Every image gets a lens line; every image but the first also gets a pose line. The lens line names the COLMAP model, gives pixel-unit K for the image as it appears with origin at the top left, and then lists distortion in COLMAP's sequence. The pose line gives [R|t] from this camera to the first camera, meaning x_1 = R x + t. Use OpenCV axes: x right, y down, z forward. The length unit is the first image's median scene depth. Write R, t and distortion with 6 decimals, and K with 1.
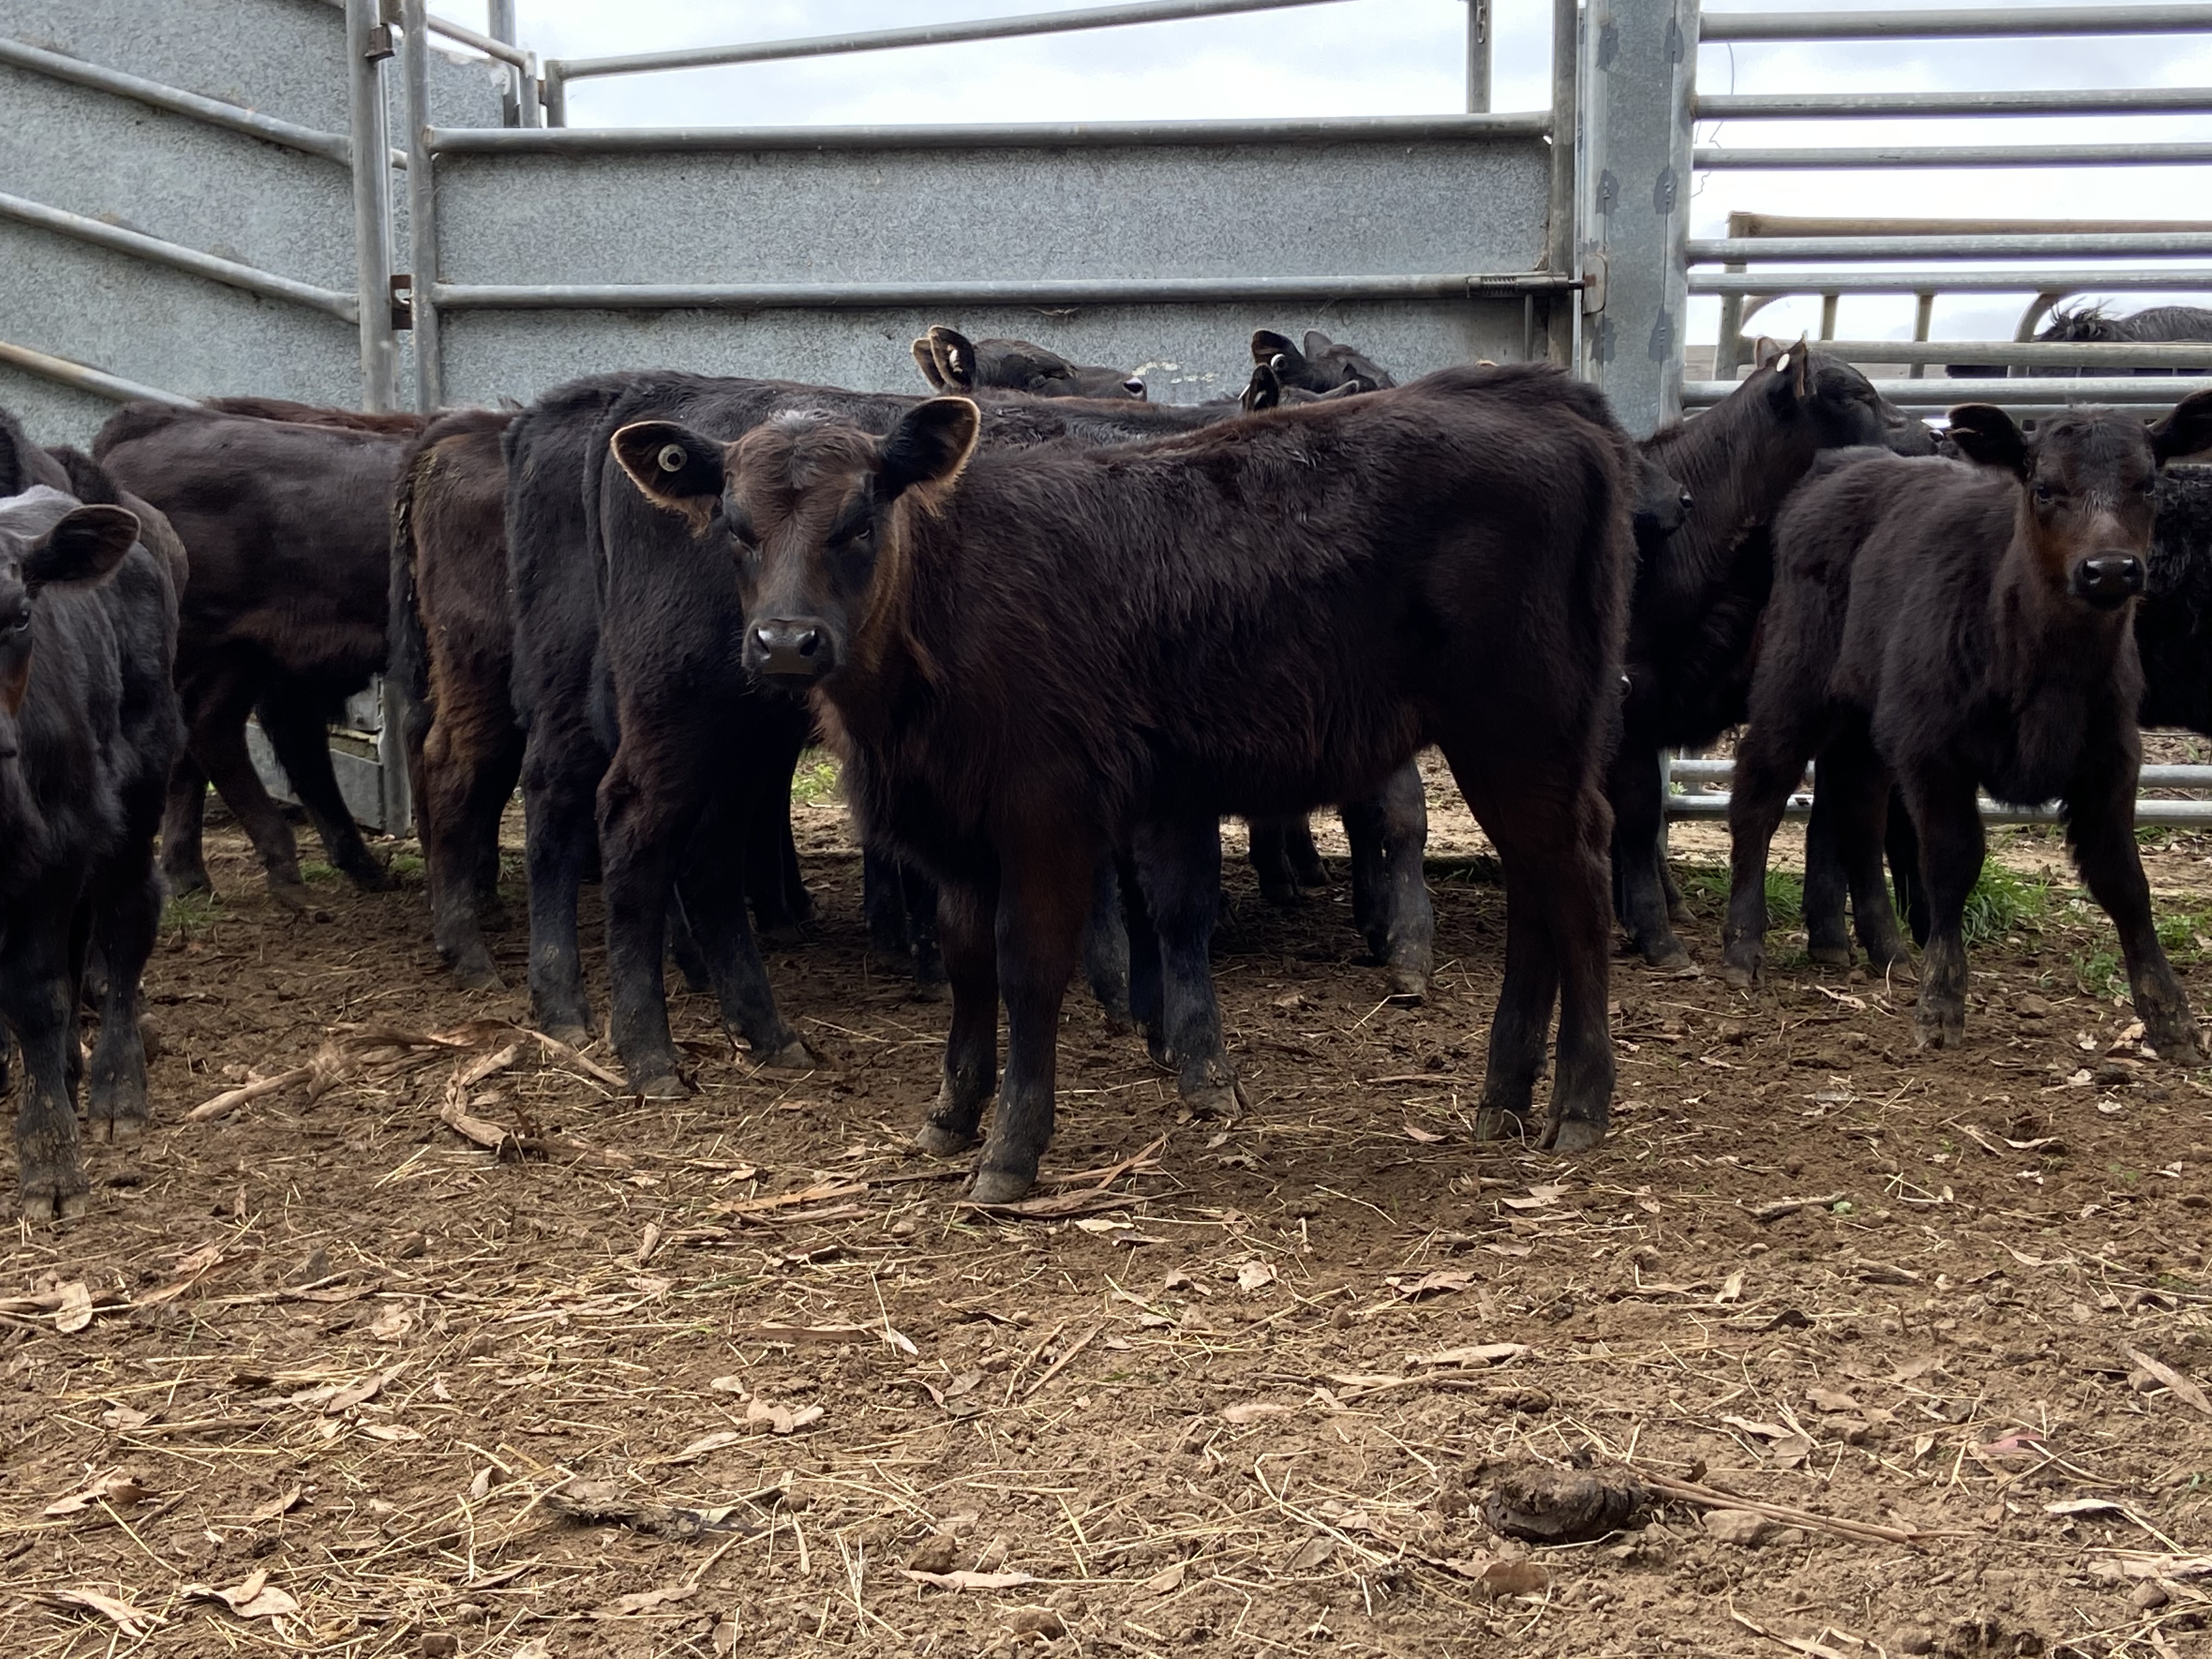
lens RADIAL K [[2810.1, 0, 1128.3], [0, 2810.1, 828.2], [0, 0, 1]] dist [0.064692, 0.000000]
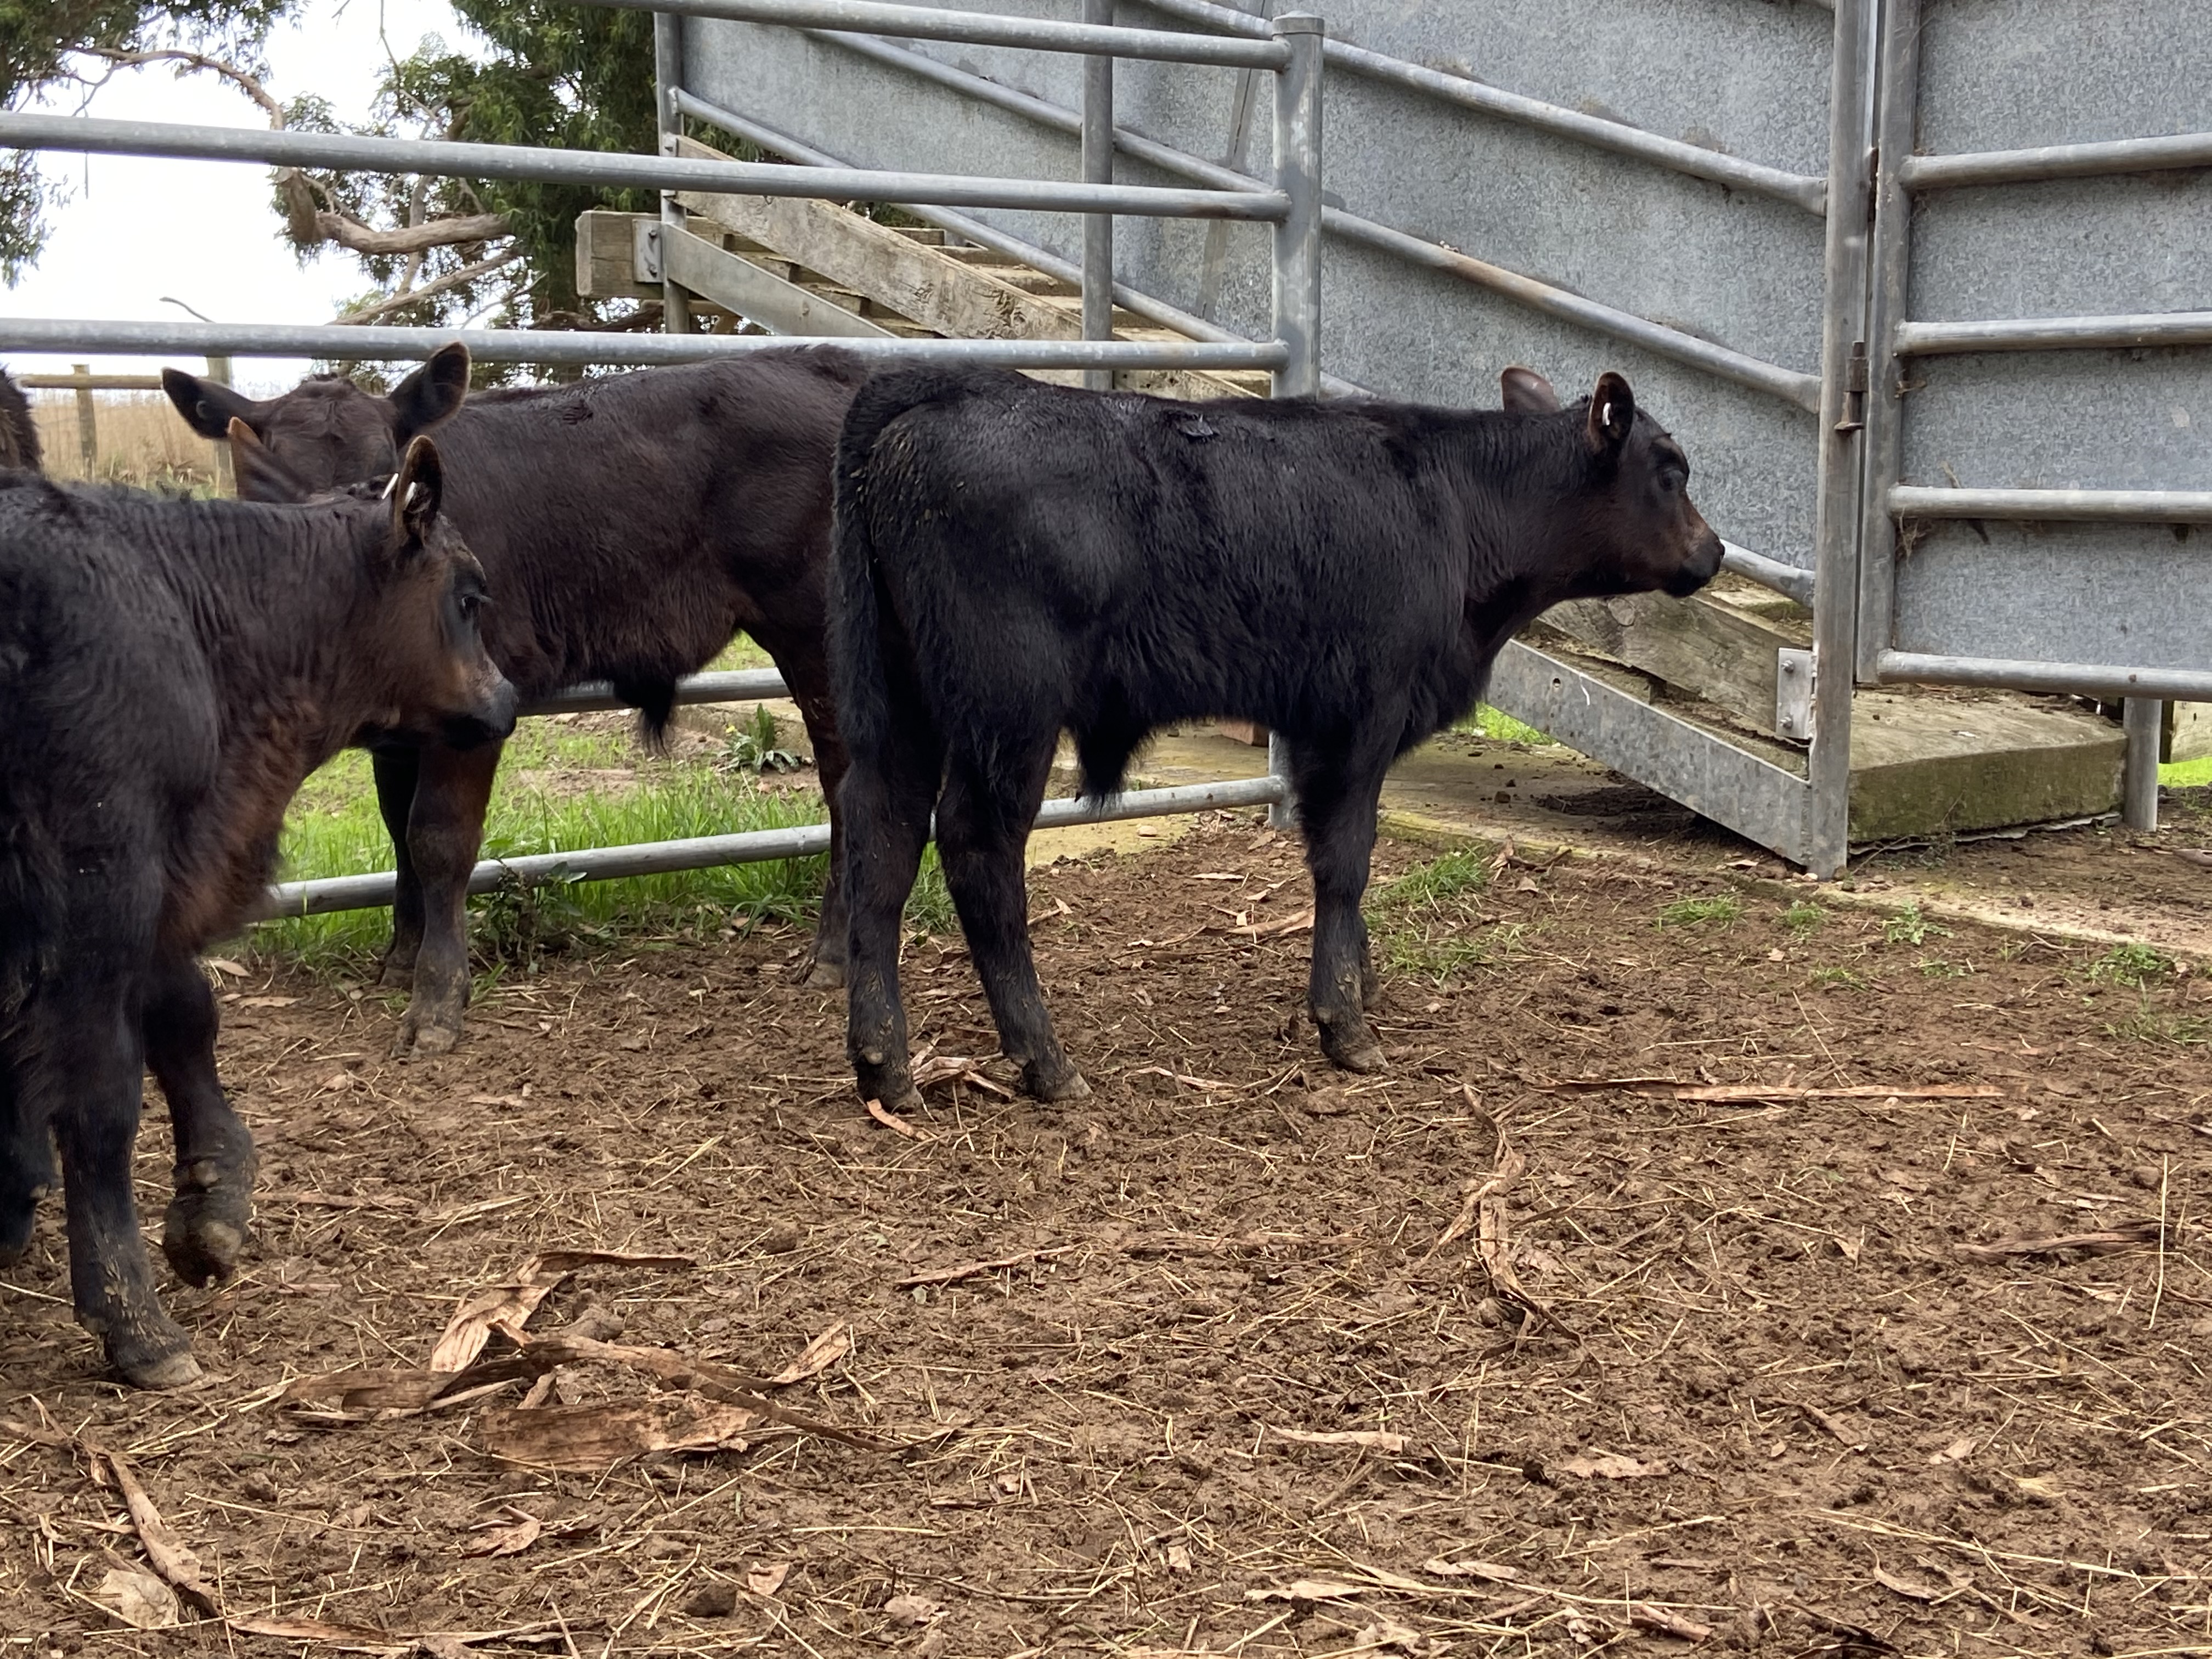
lens RADIAL K [[2810.1, 0, 1111.8], [0, 2810.1, 838.8], [0, 0, 1]] dist [0.064692, 0.000000]
pose [[0.700813, 0.107544, -0.705192, 0.158101], [-0.074774, 0.994199, 0.077308, -0.054704], [0.709416, -0.001448, 0.704789, 0.318141]]
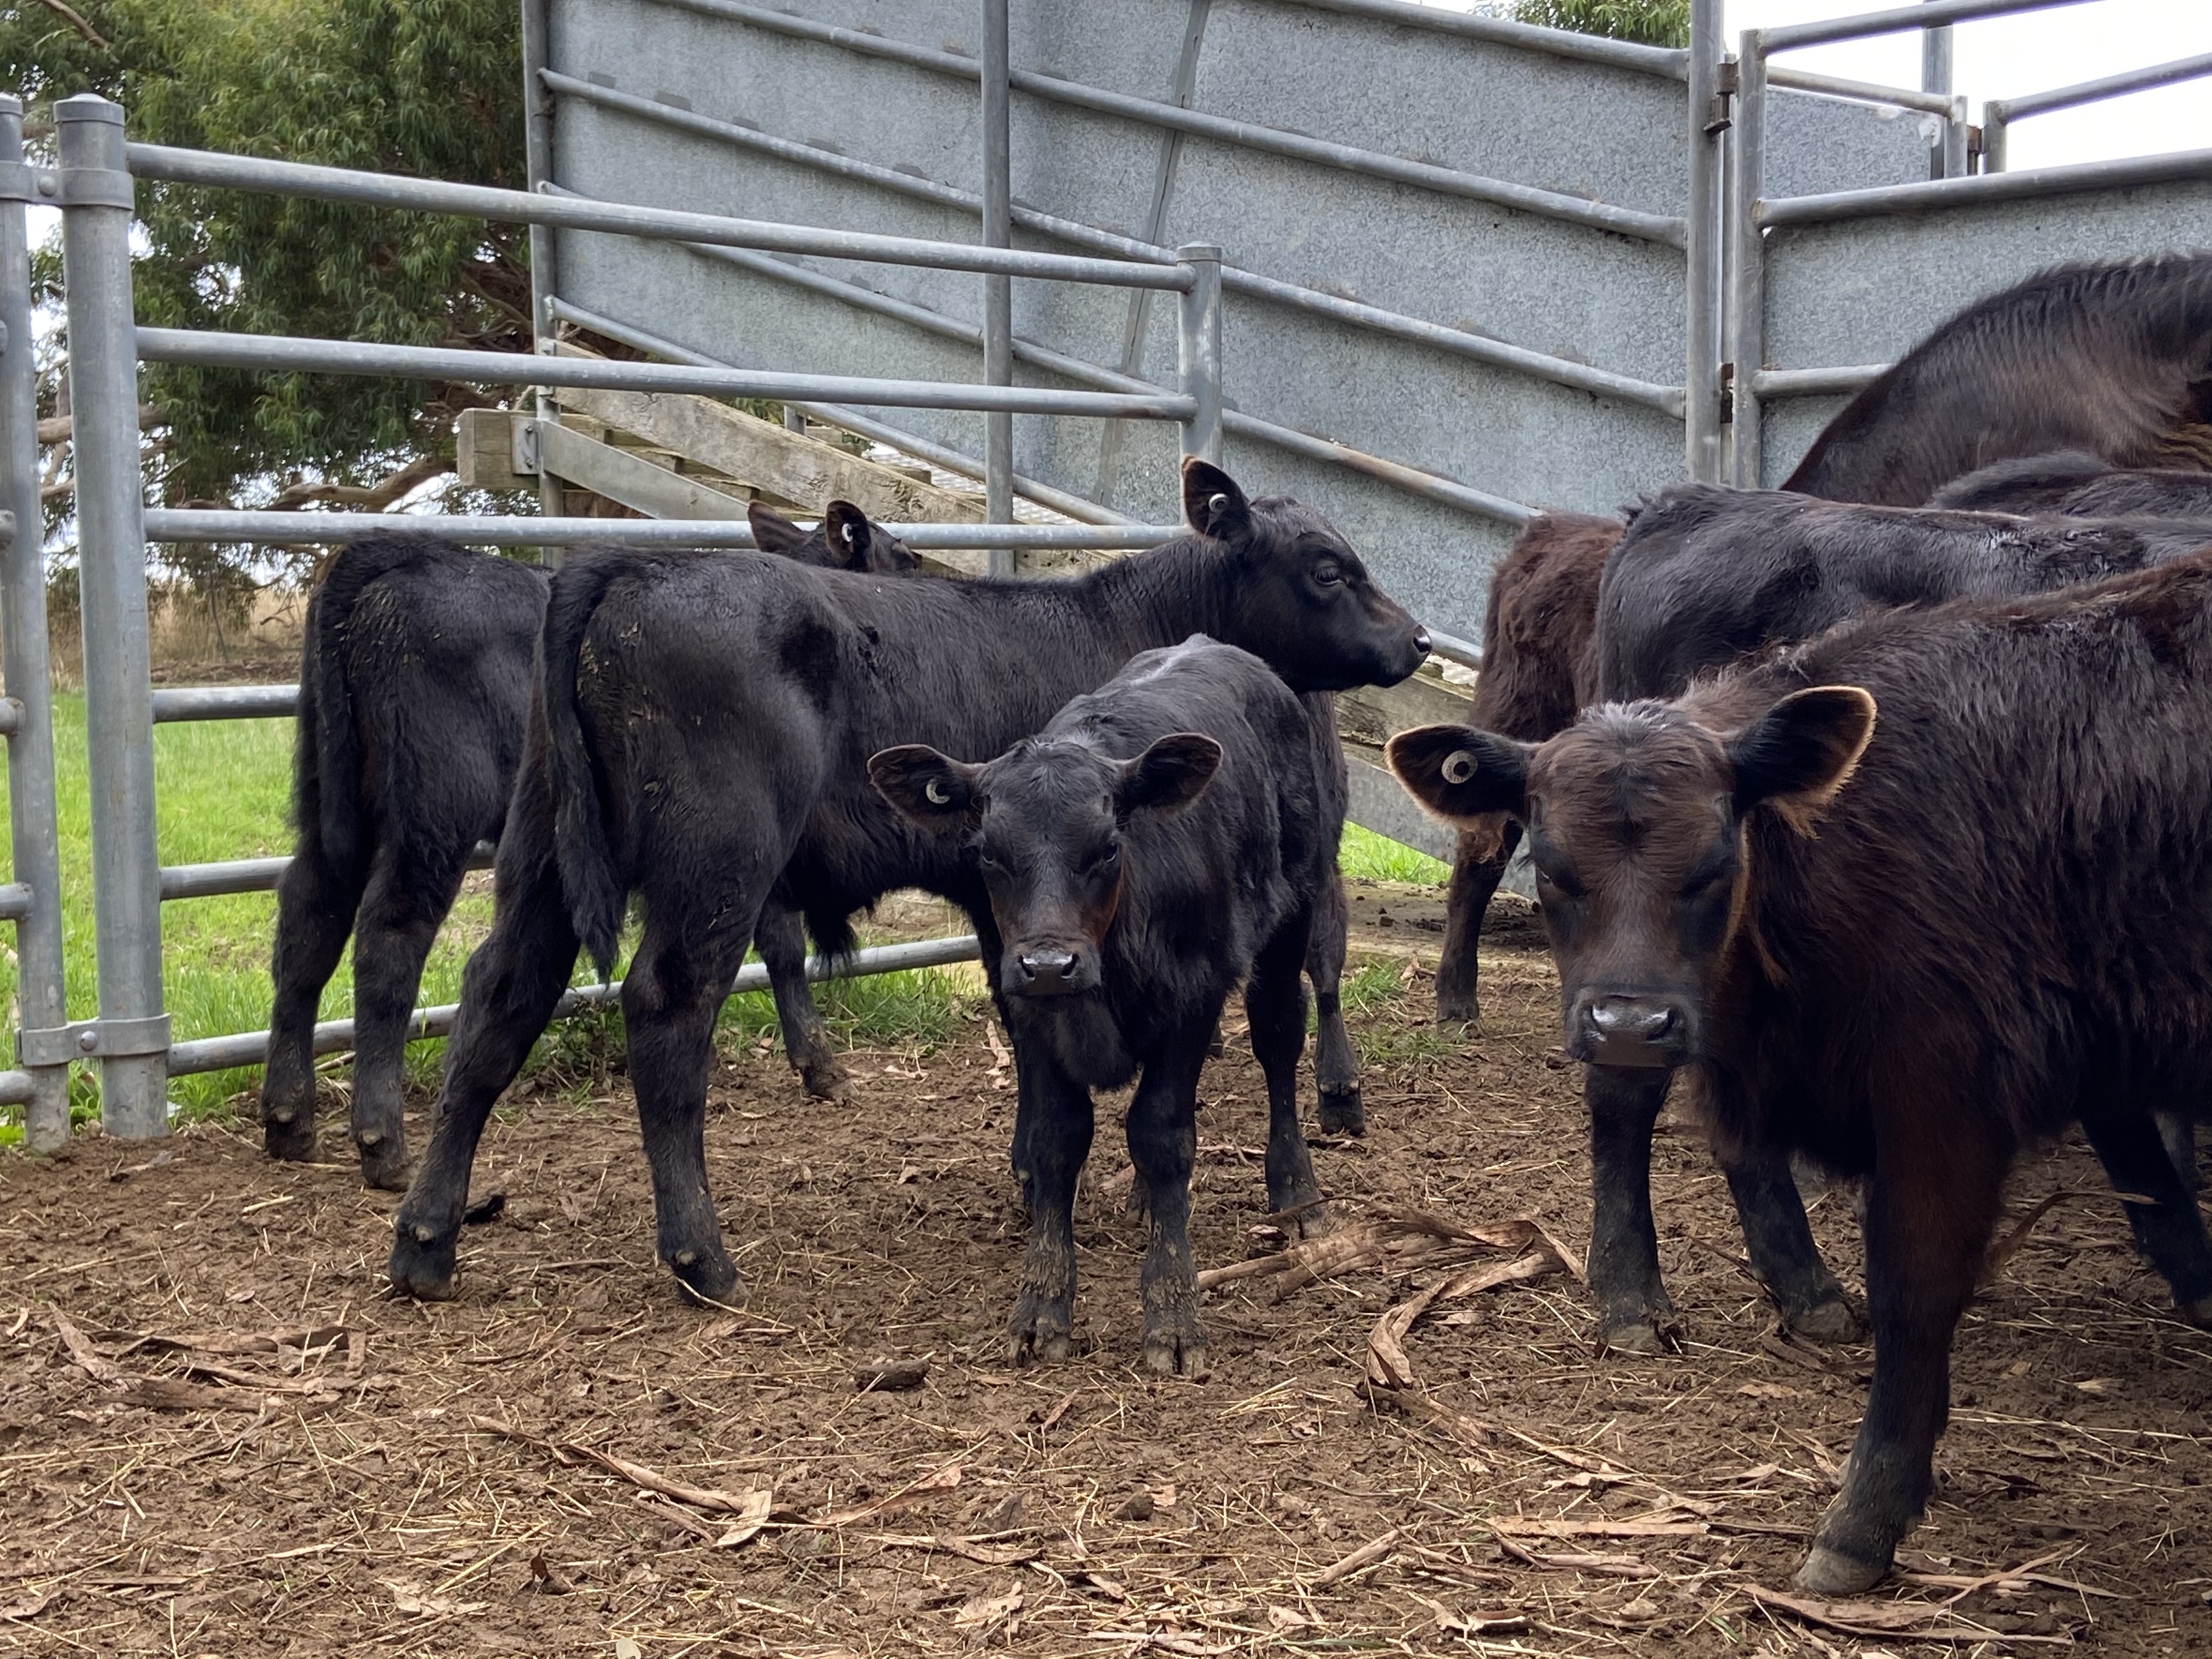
lens RADIAL K [[2810.1, 0, 1094.1], [0, 2810.1, 829.8], [0, 0, 1]] dist [0.064692, 0.000000]
pose [[0.791330, 0.044946, -0.609735, 0.145525], [-0.055748, 0.998444, 0.001247, -0.035028], [0.608842, 0.033005, 0.792604, 0.157326]]
